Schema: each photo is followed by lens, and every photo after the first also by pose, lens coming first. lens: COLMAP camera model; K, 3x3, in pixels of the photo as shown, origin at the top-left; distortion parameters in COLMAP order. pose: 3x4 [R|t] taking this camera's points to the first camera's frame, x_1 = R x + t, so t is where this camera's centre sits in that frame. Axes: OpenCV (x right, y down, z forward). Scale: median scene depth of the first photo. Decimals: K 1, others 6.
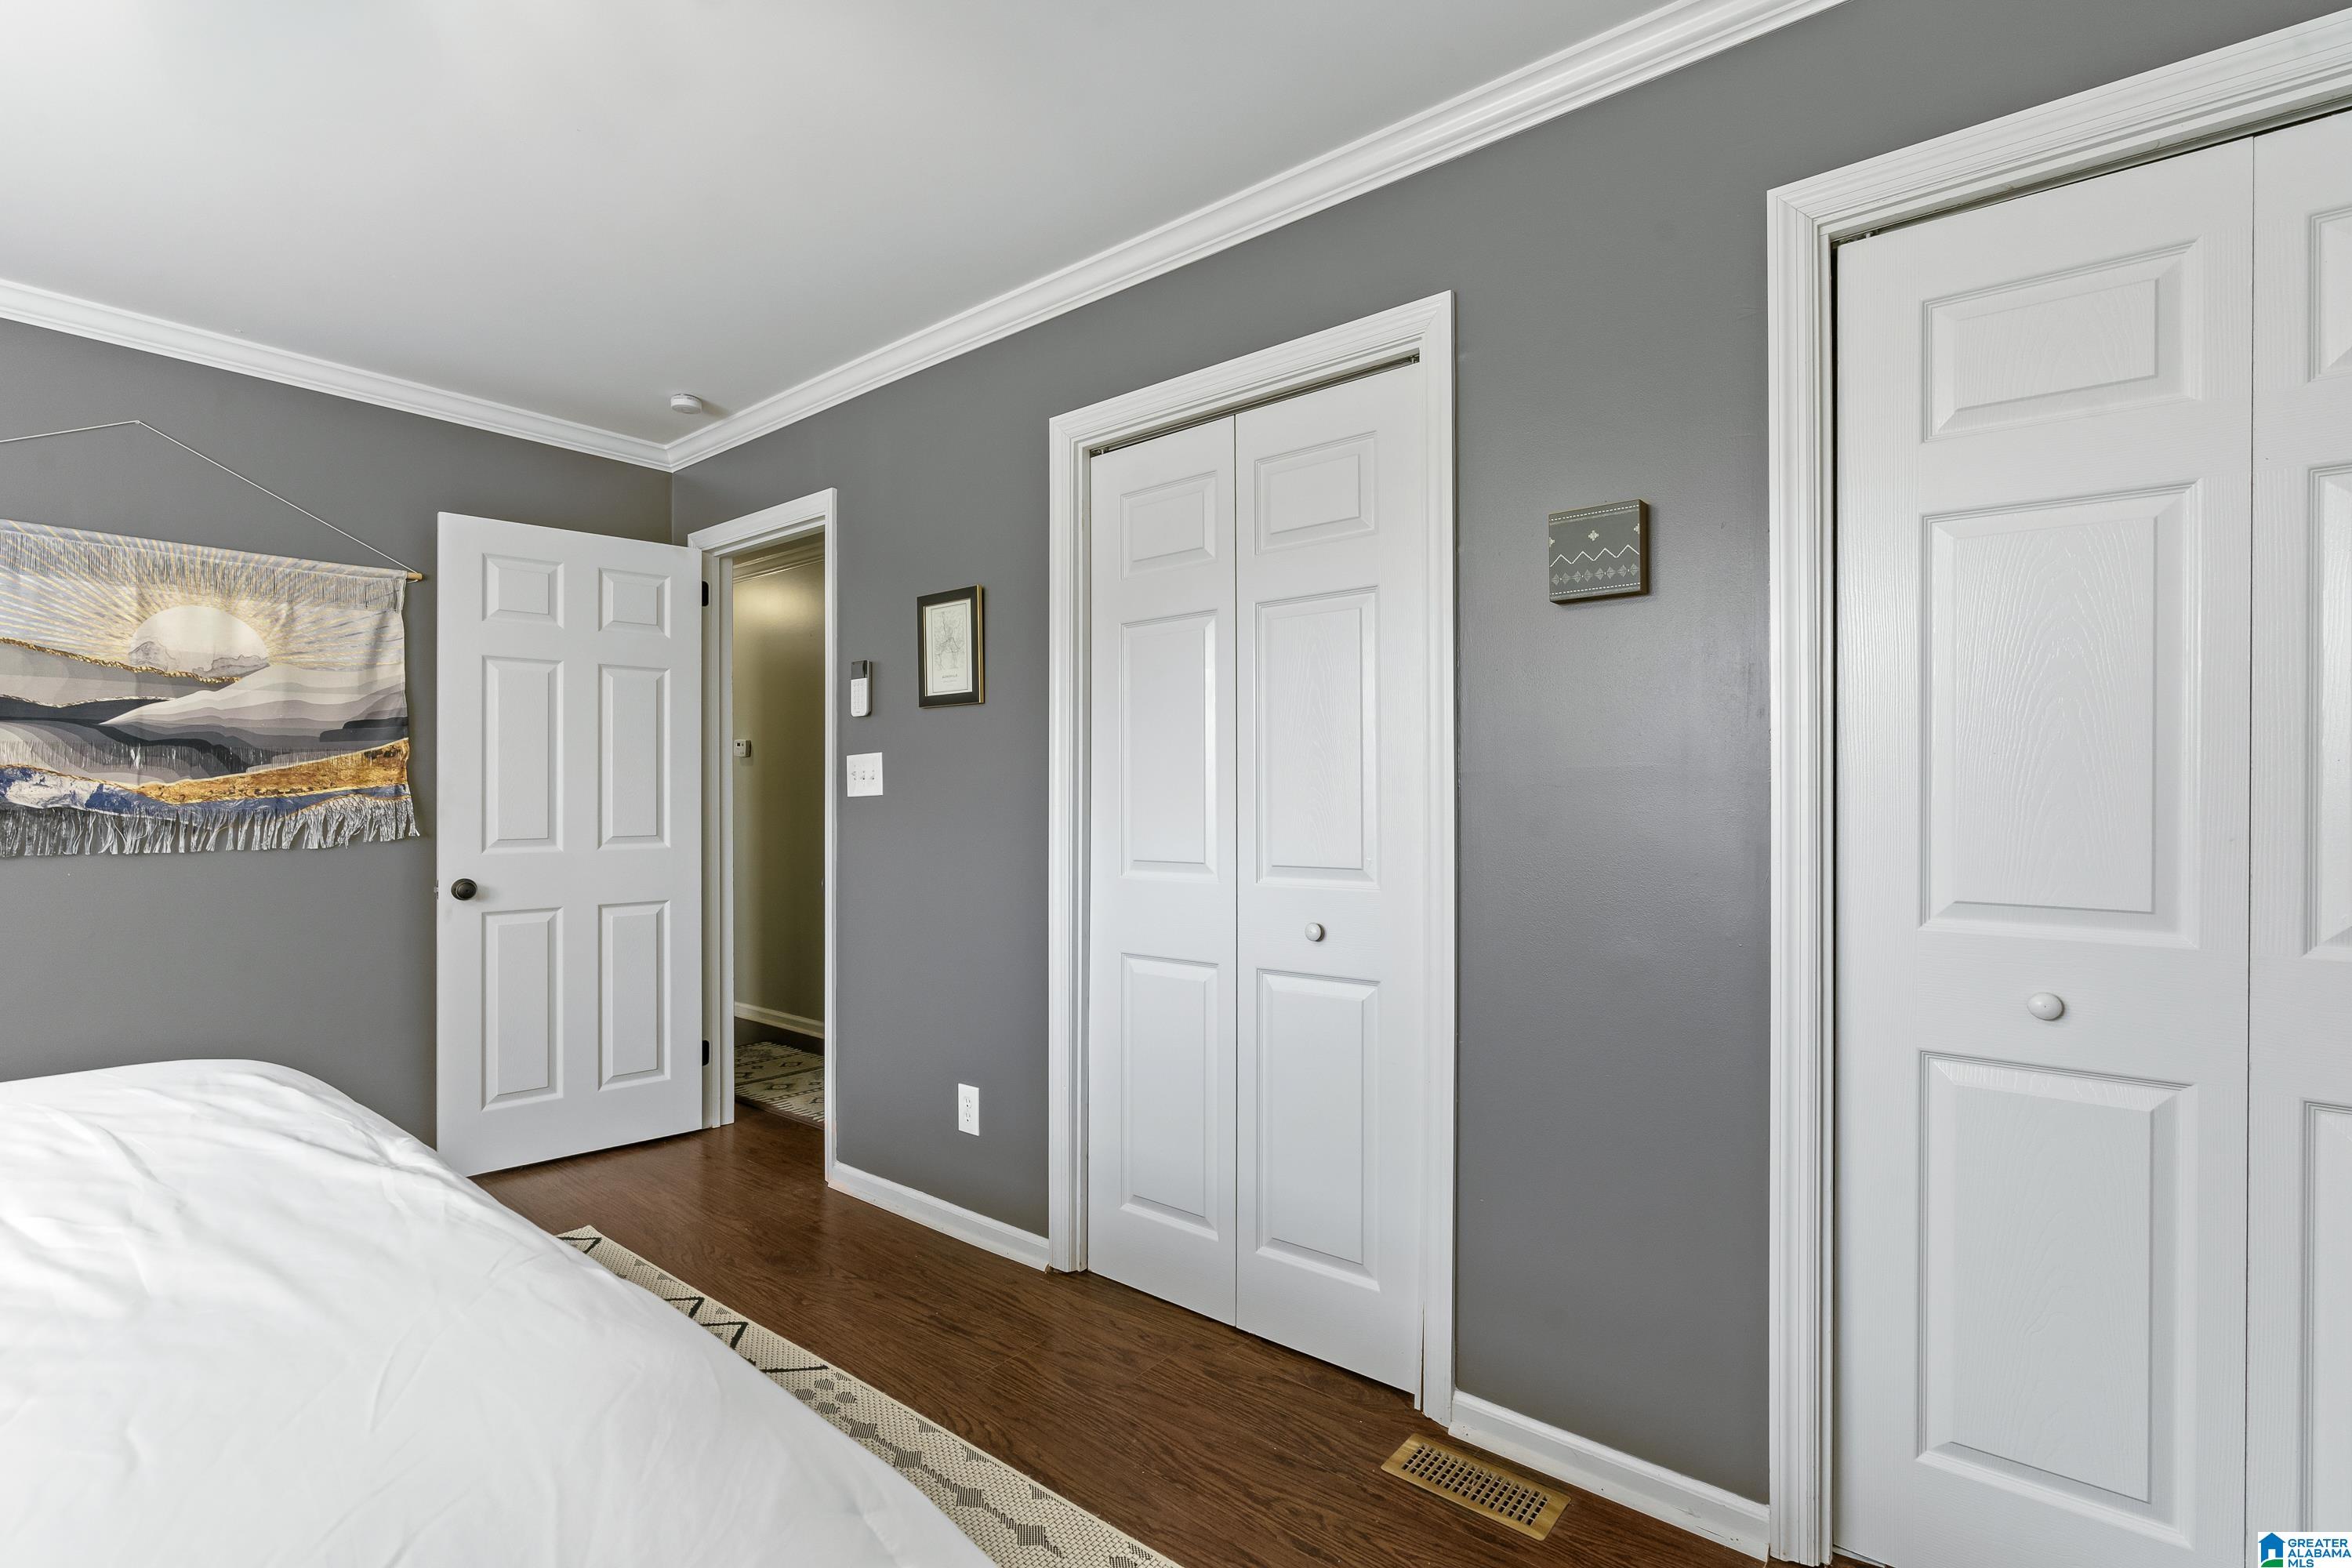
lens RADIAL K [[1069.9, 0, 1172.8], [0, 1069.9, 785.6], [0, 0, 1]] dist [0.001199, 0.000526]
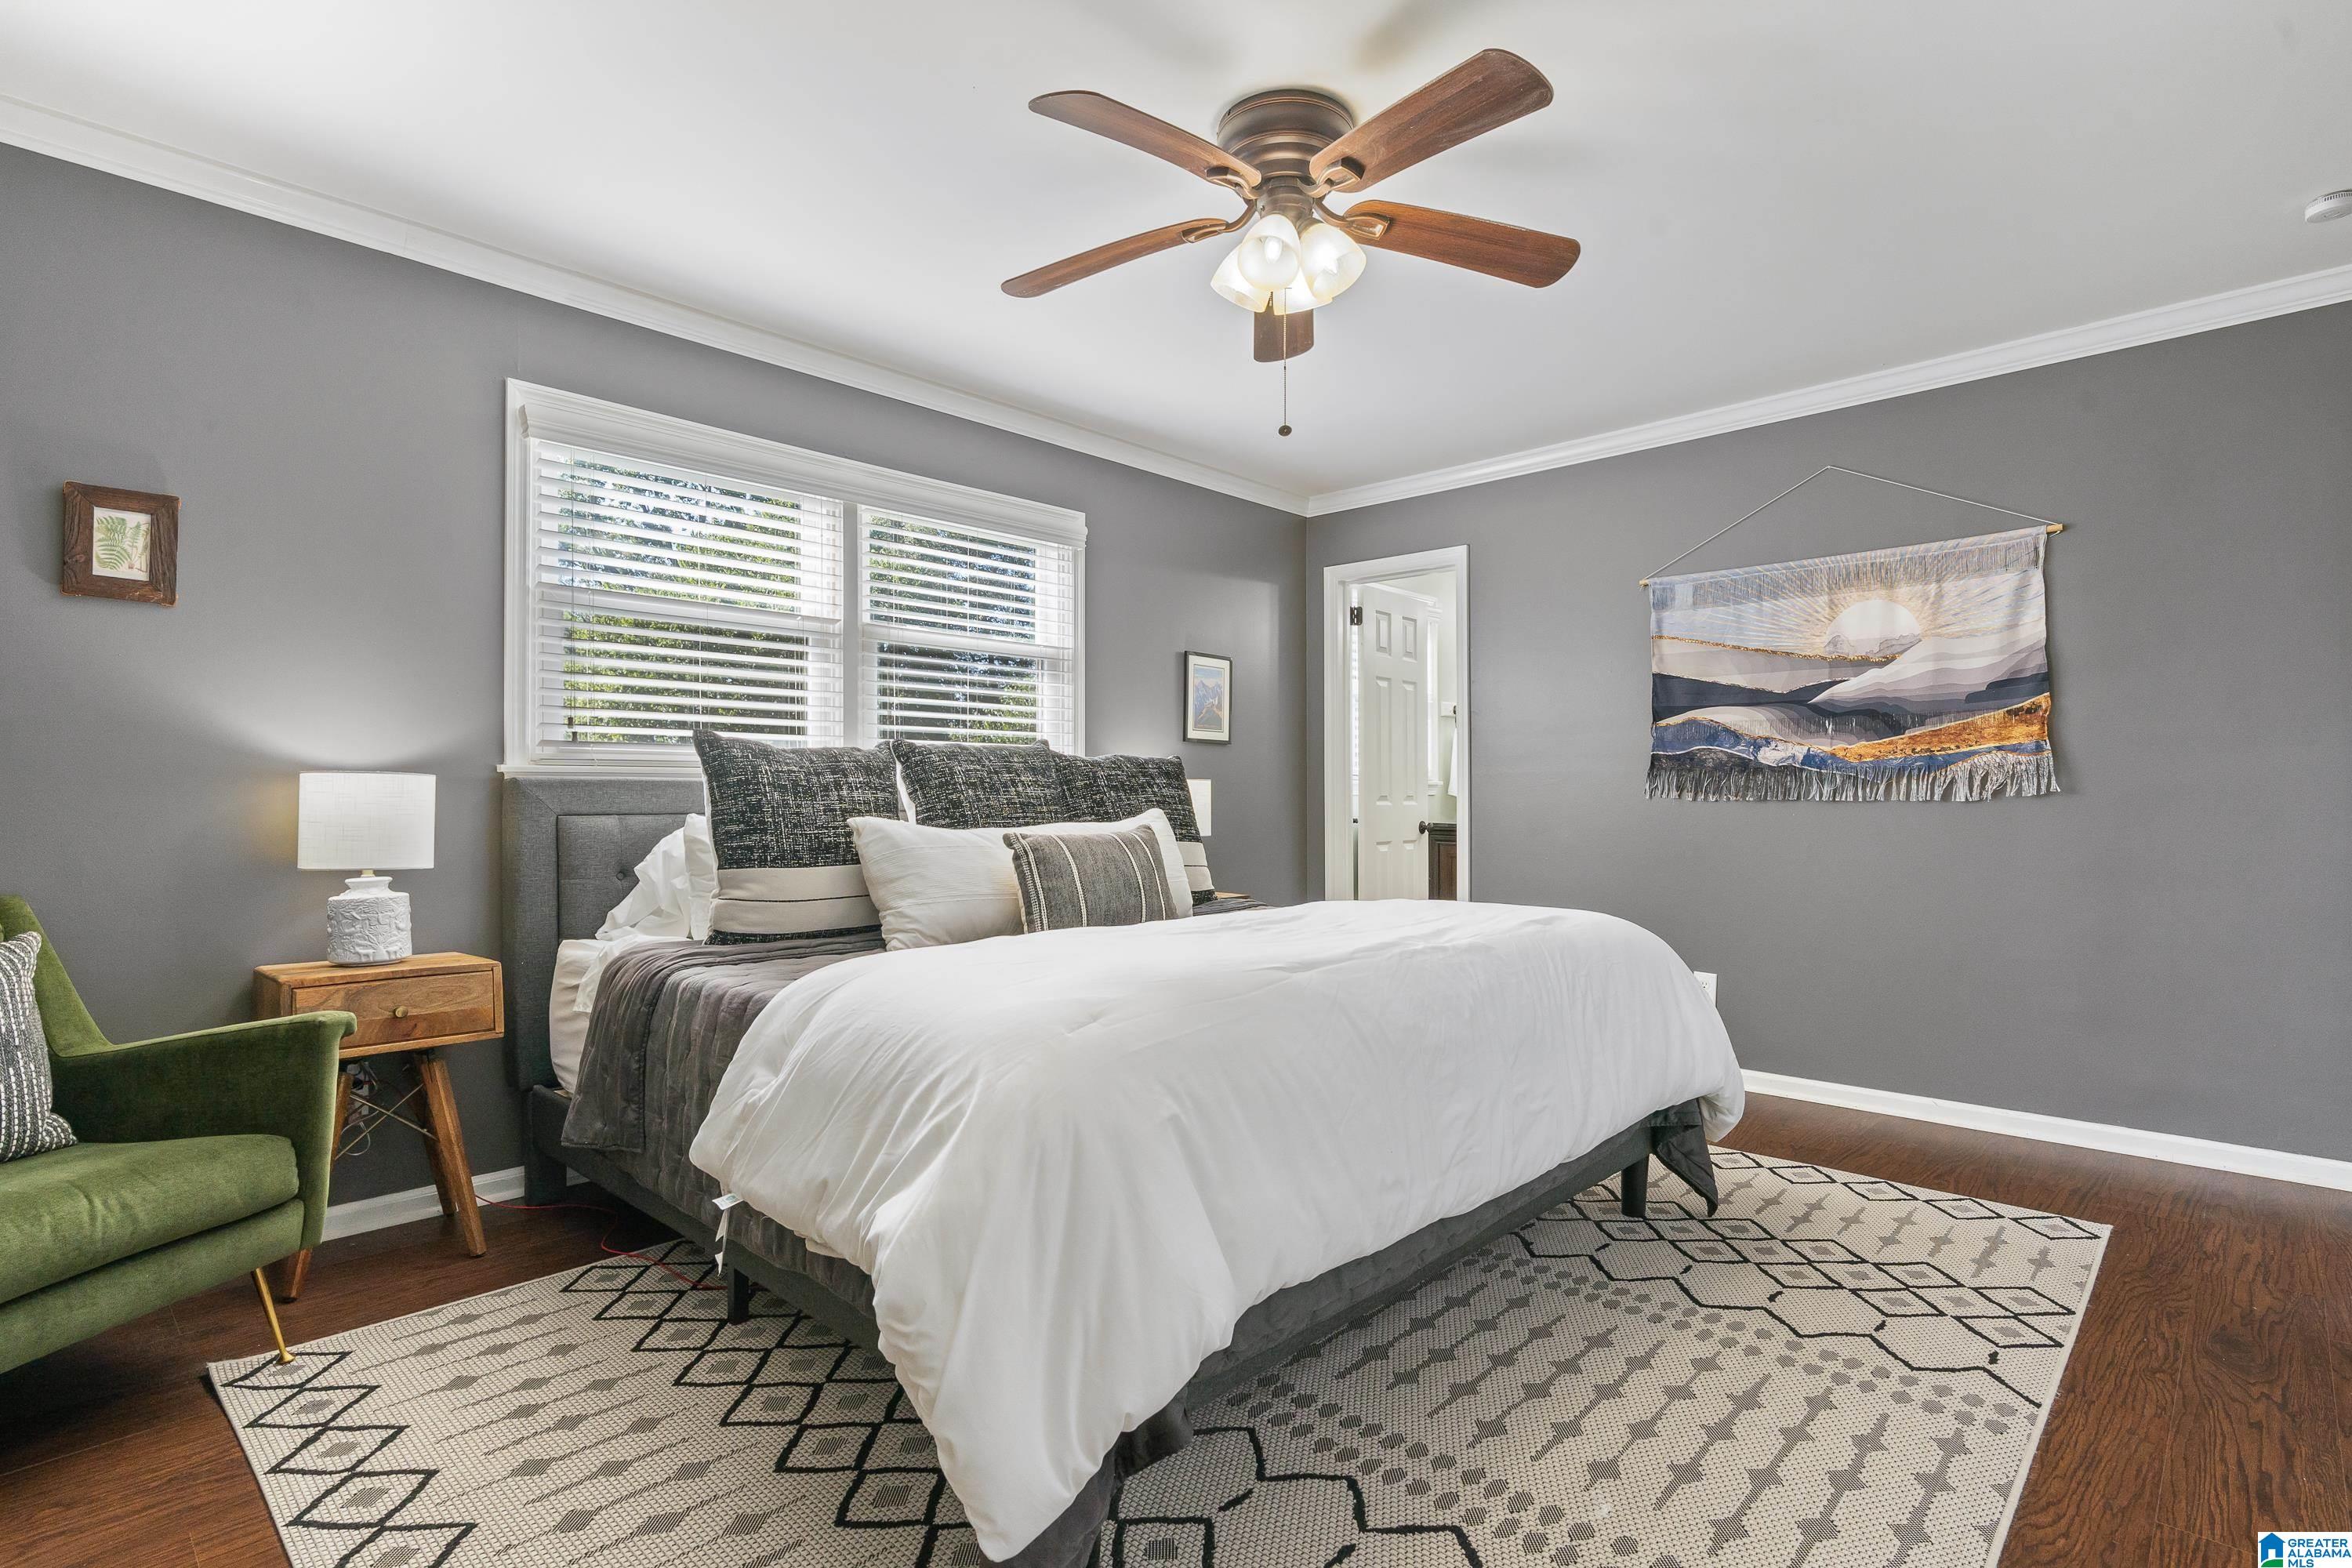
lens RADIAL K [[1140.2, 0, 1172.9], [0, 1140.2, 796.8], [0, 0, 1]] dist [-0.000998, 0.000251]
pose [[-0.081710, -0.001129, -0.996656, 0.435393], [0.007840, 0.999968, -0.001775, 0.050848], [0.996625, -0.007959, -0.081698, 0.295886]]
